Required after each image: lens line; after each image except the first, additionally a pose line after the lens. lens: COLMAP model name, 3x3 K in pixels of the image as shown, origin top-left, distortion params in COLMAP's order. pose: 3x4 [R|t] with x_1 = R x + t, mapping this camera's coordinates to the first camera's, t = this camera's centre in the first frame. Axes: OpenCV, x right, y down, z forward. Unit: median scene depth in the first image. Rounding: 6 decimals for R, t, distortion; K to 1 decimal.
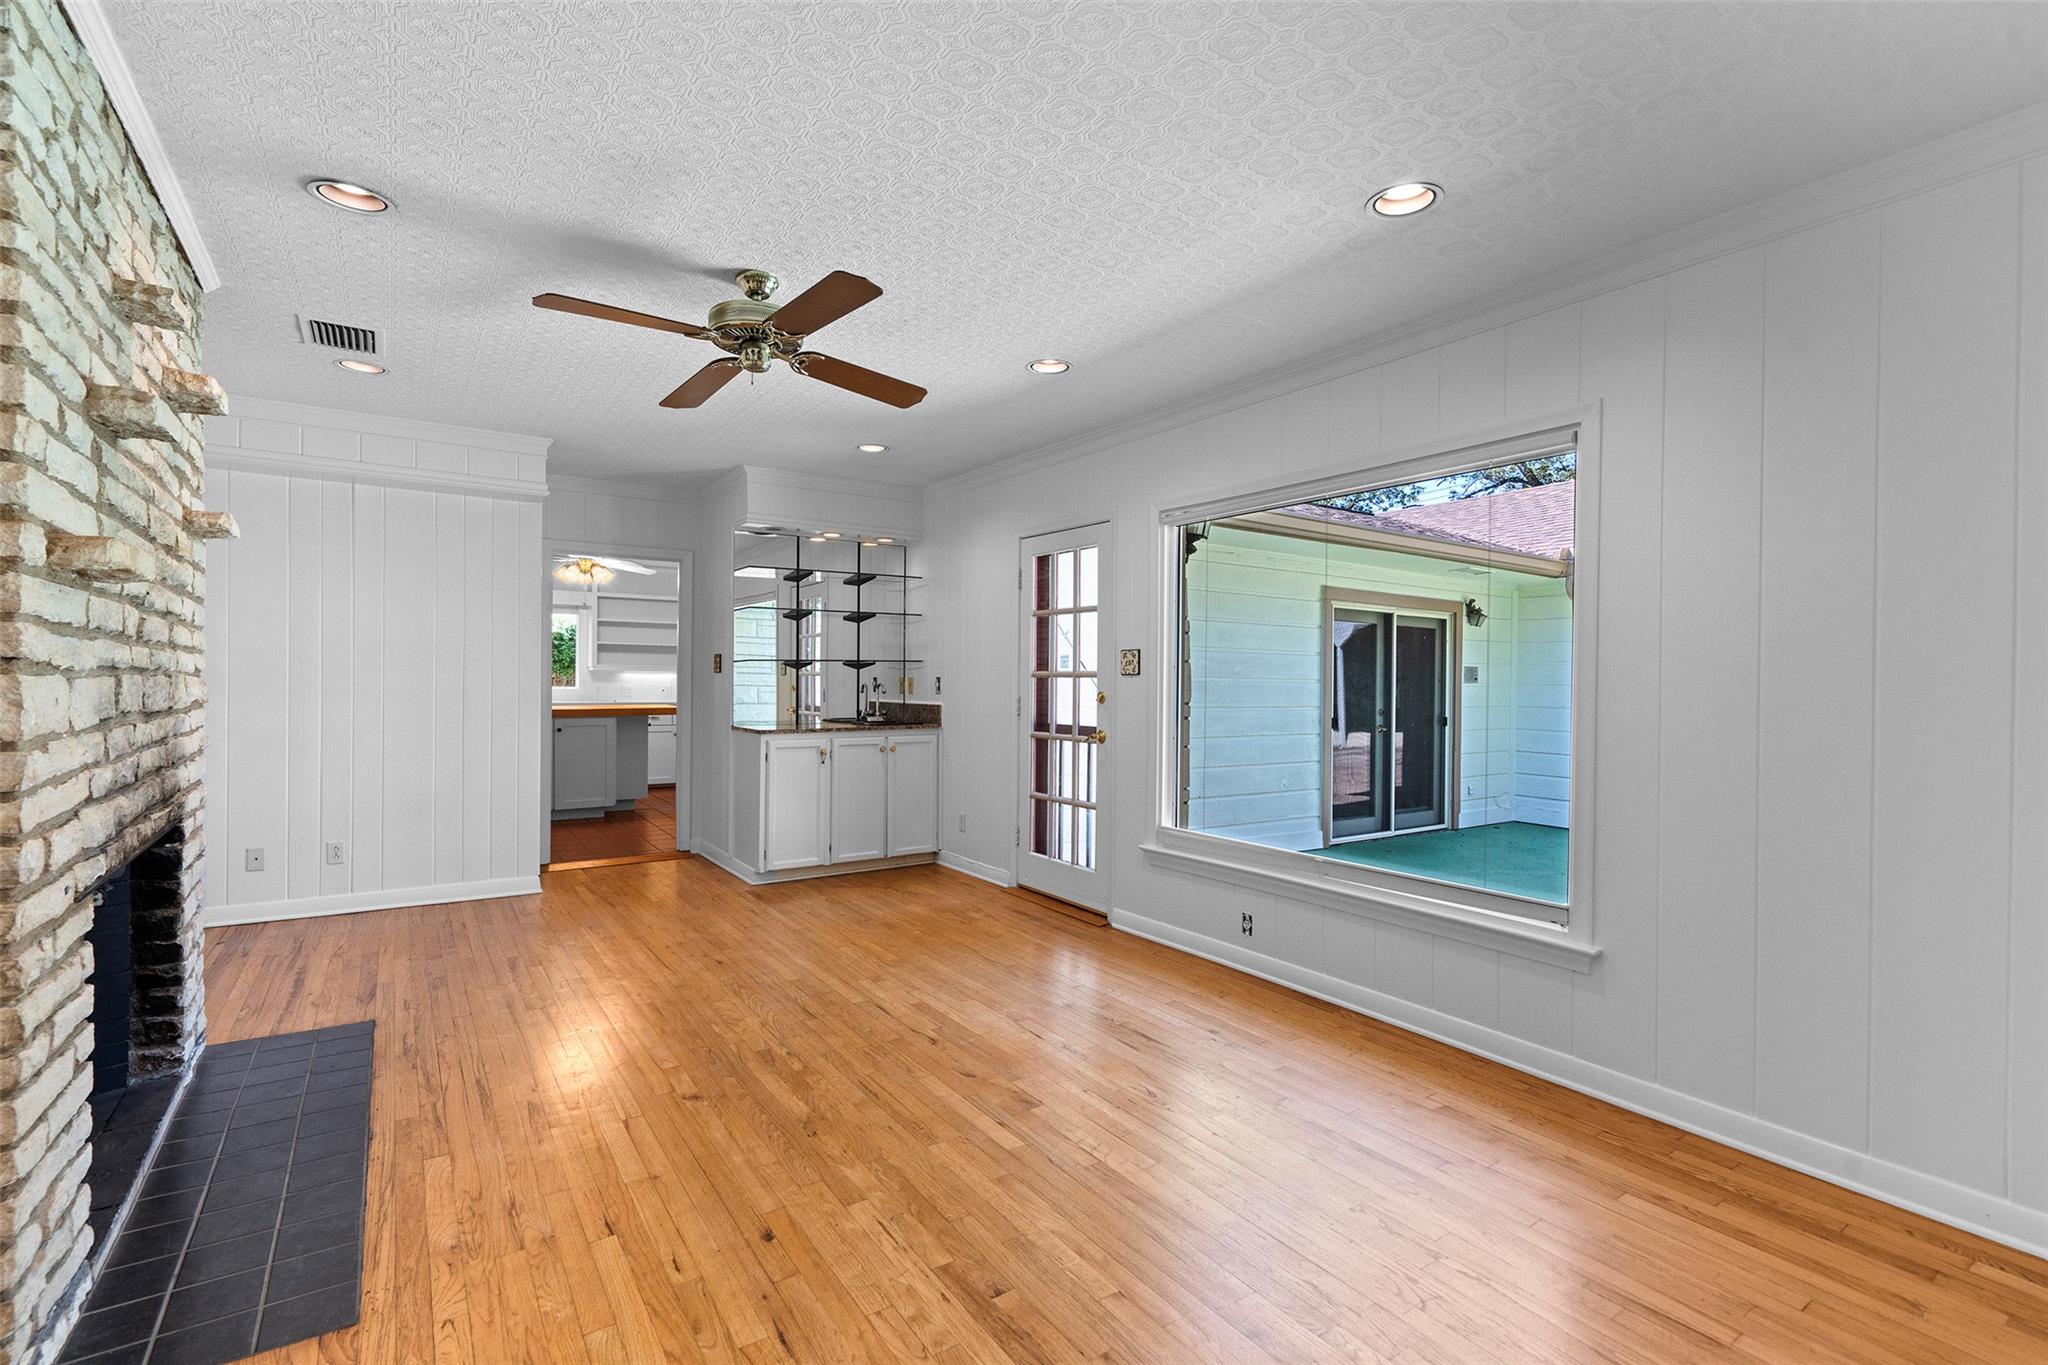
lens RADIAL K [[935.0, 0, 1014.8], [0, 935.0, 684.2], [0, 0, 1]] dist [-0.002093, 0.000884]
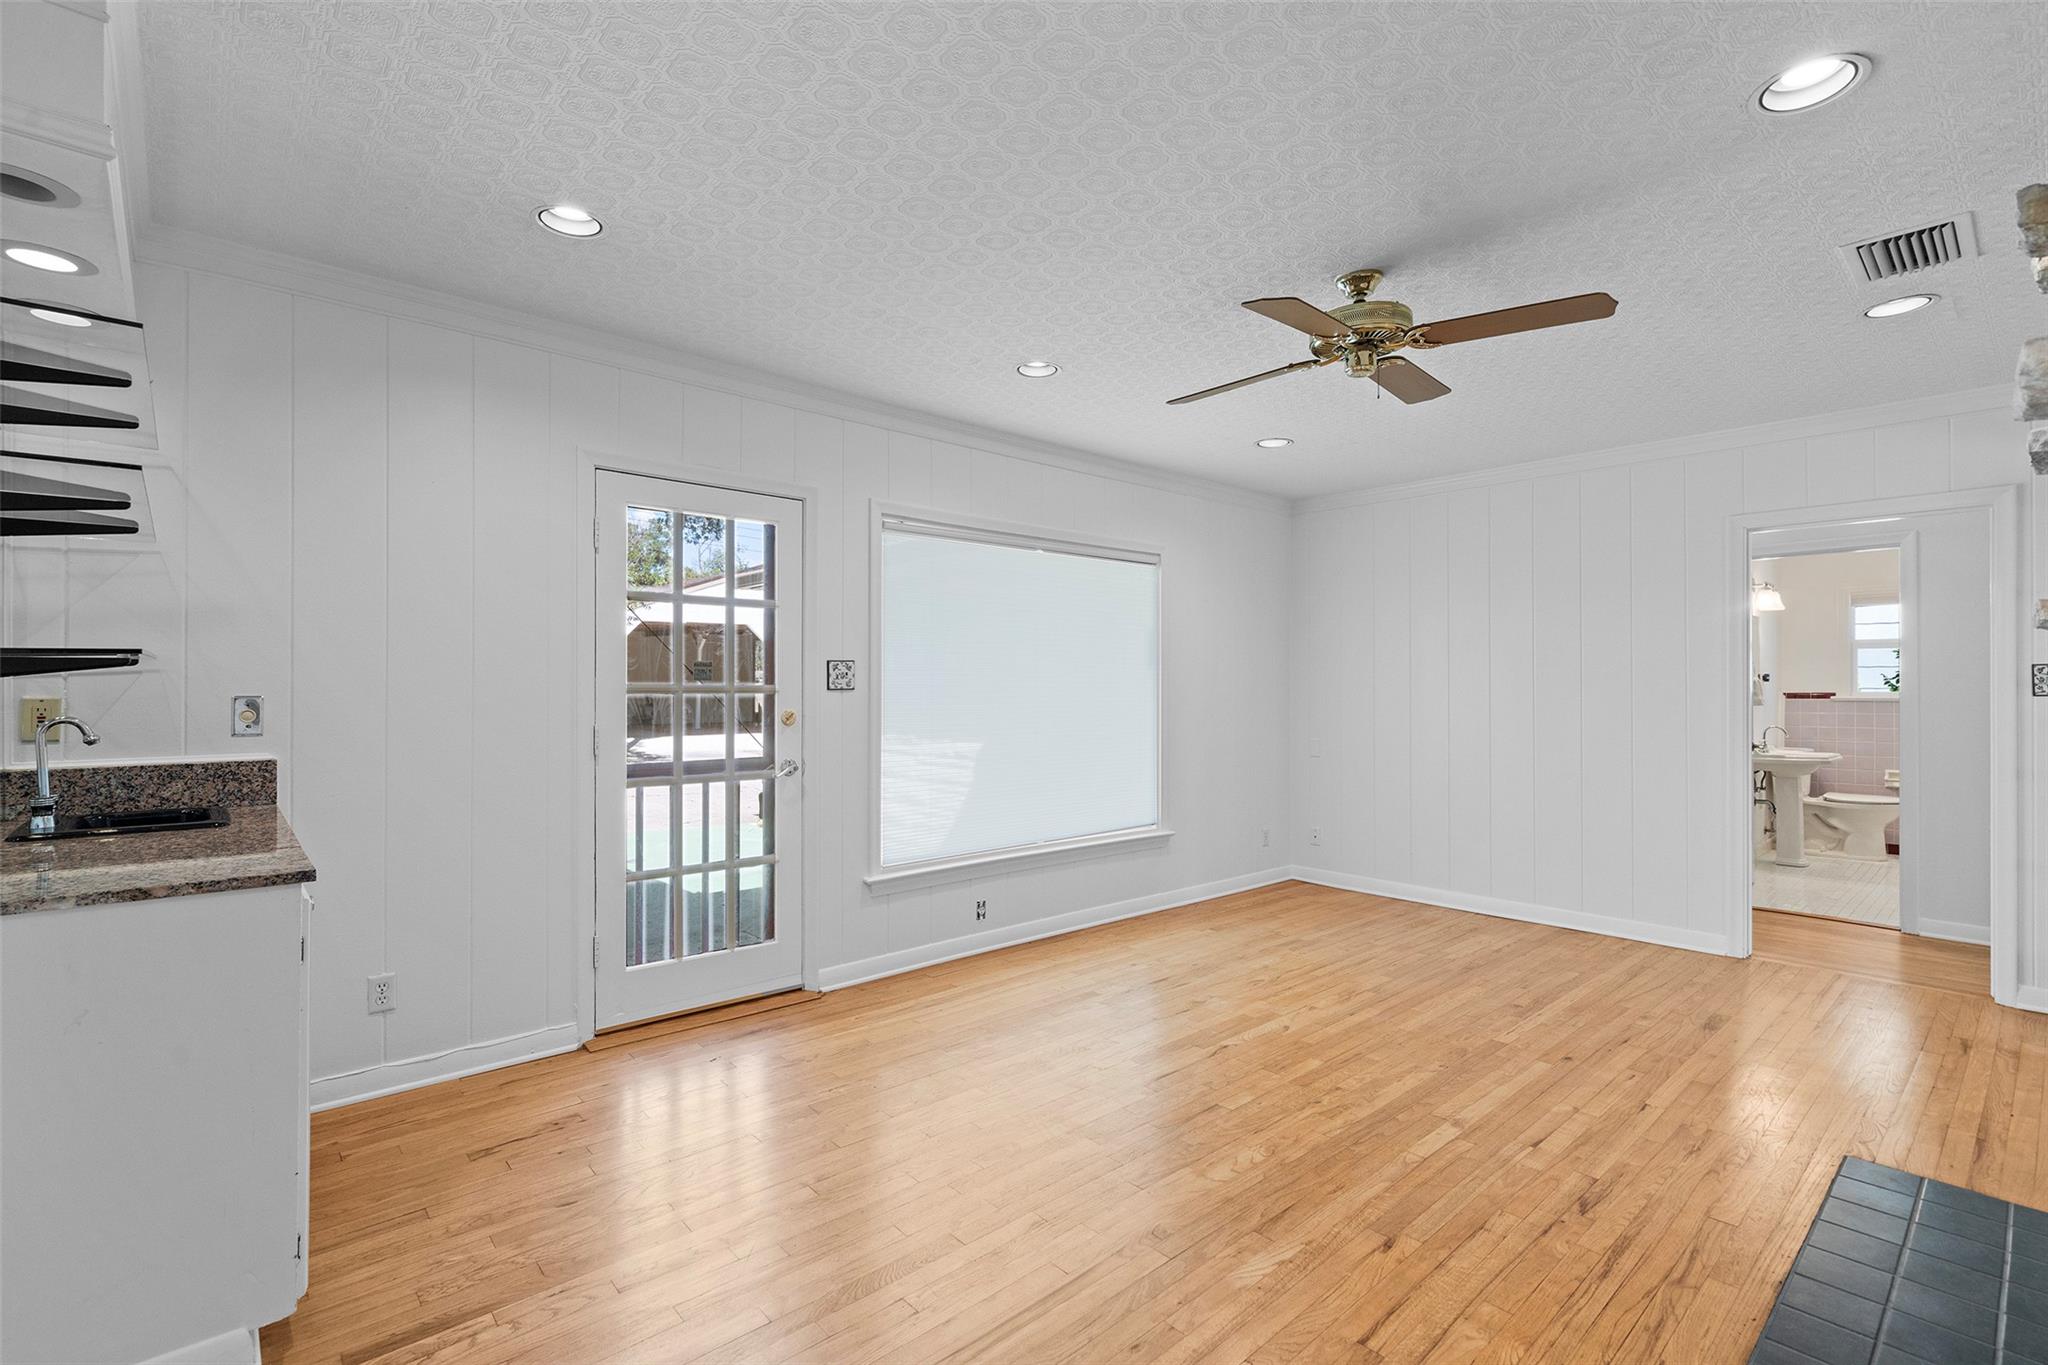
lens RADIAL K [[935.0, 0, 1028.7], [0, 935.0, 679.6], [0, 0, 1]] dist [-0.002093, 0.000884]
pose [[-0.143123, -0.003223, 0.989700, -0.902853], [0.003040, 0.999989, 0.003696, -0.026069], [-0.989700, 0.003537, -0.143112, 1.138648]]
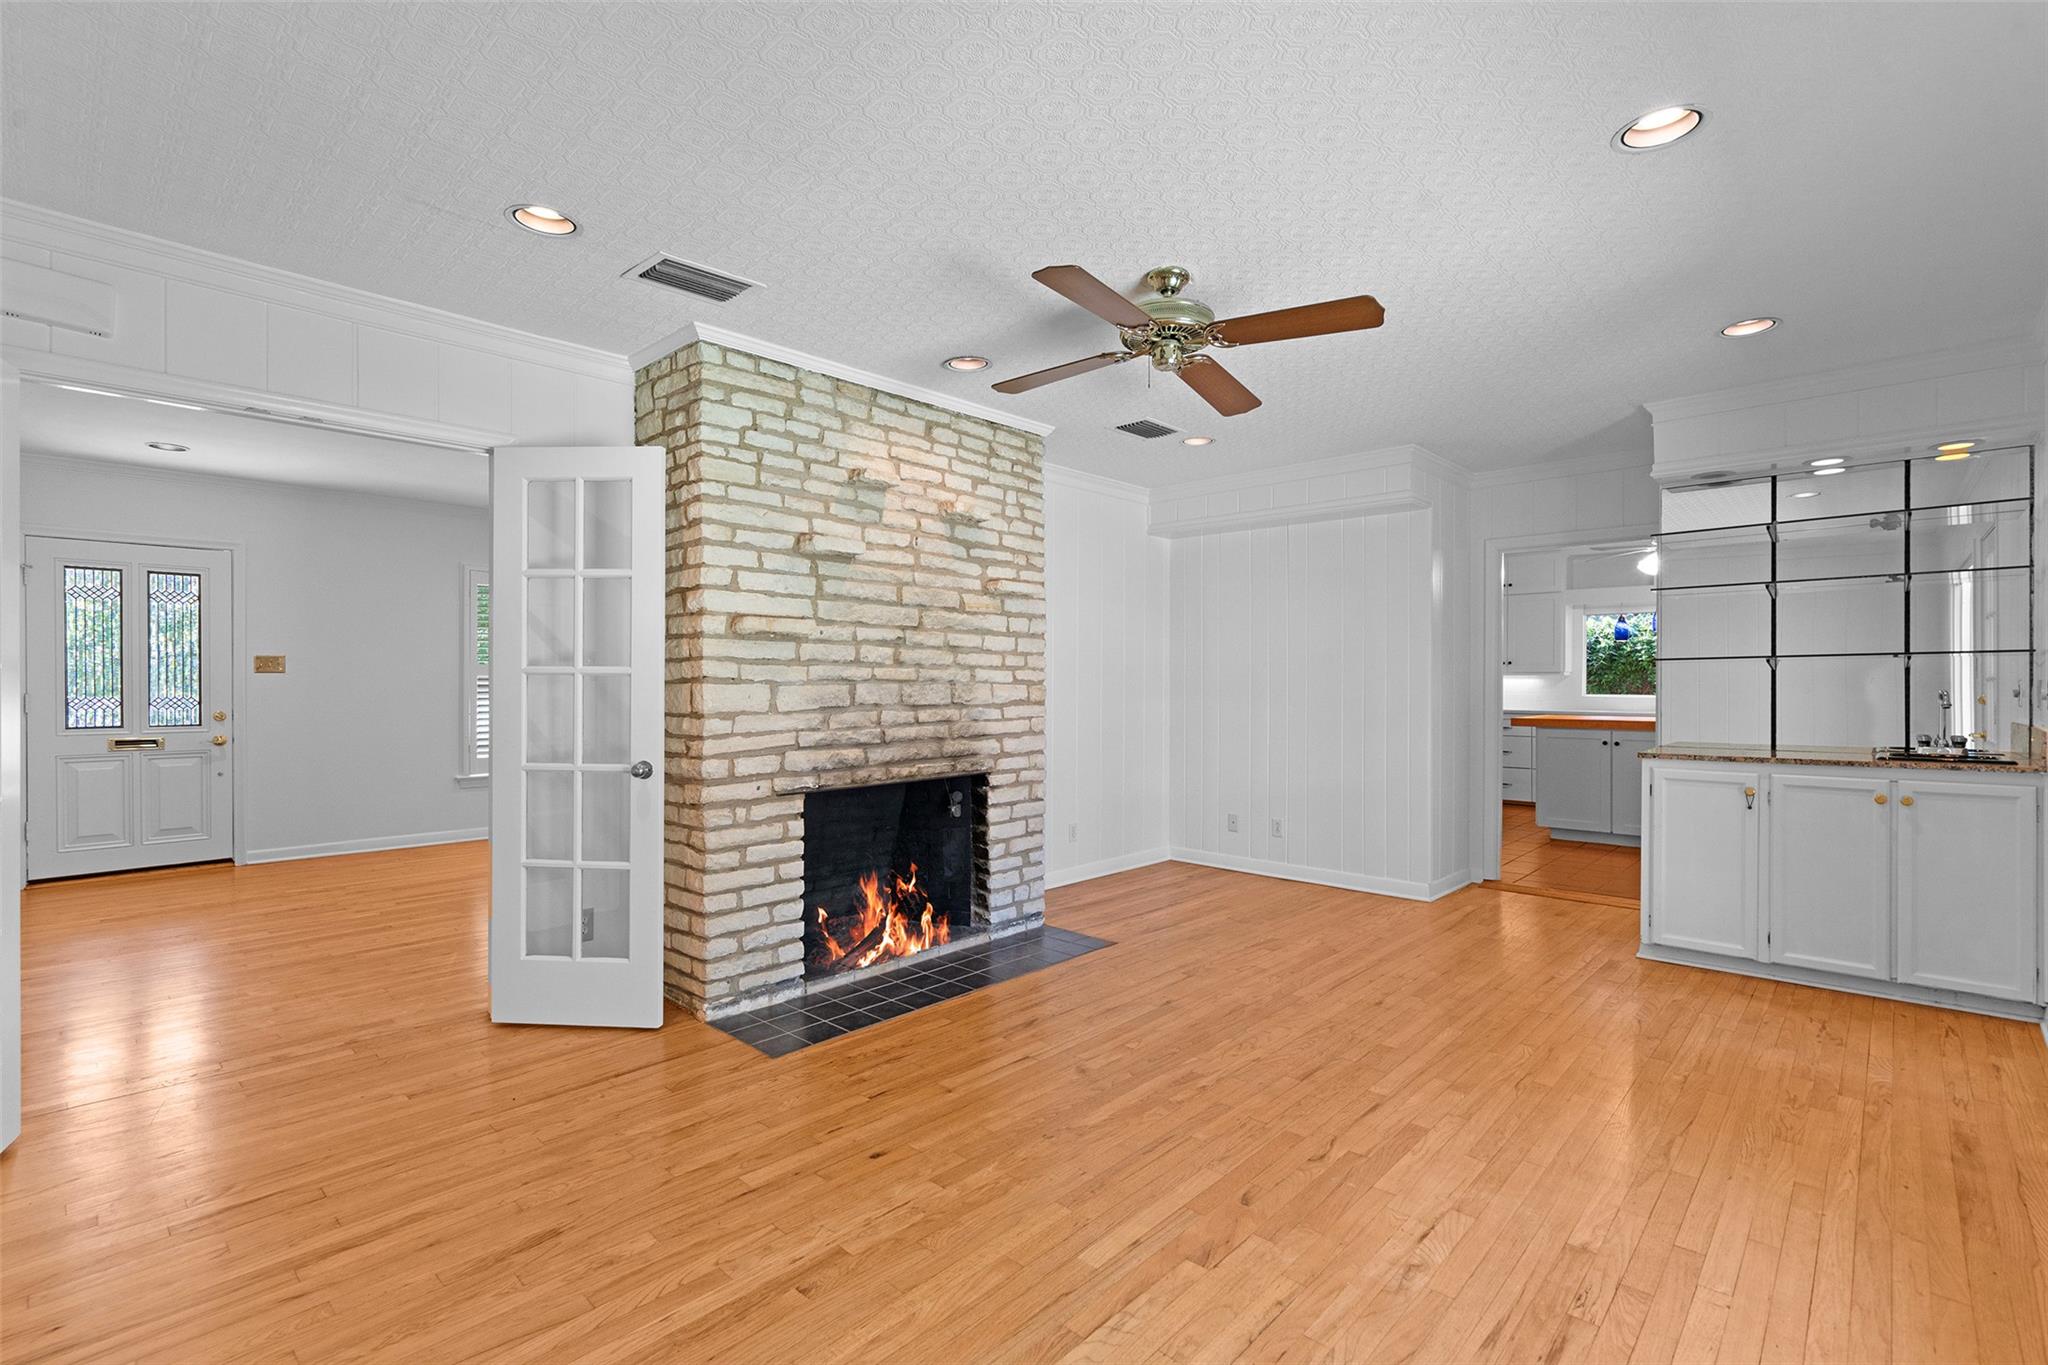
lens RADIAL K [[935.0, 0, 1017.9], [0, 935.0, 690.3], [0, 0, 1]] dist [-0.002093, 0.000884]
pose [[0.218133, 0.000836, -0.975919, 0.501127], [-0.004335, 0.999991, -0.000112, 0.001145], [0.975909, 0.004255, 0.218134, 0.493750]]
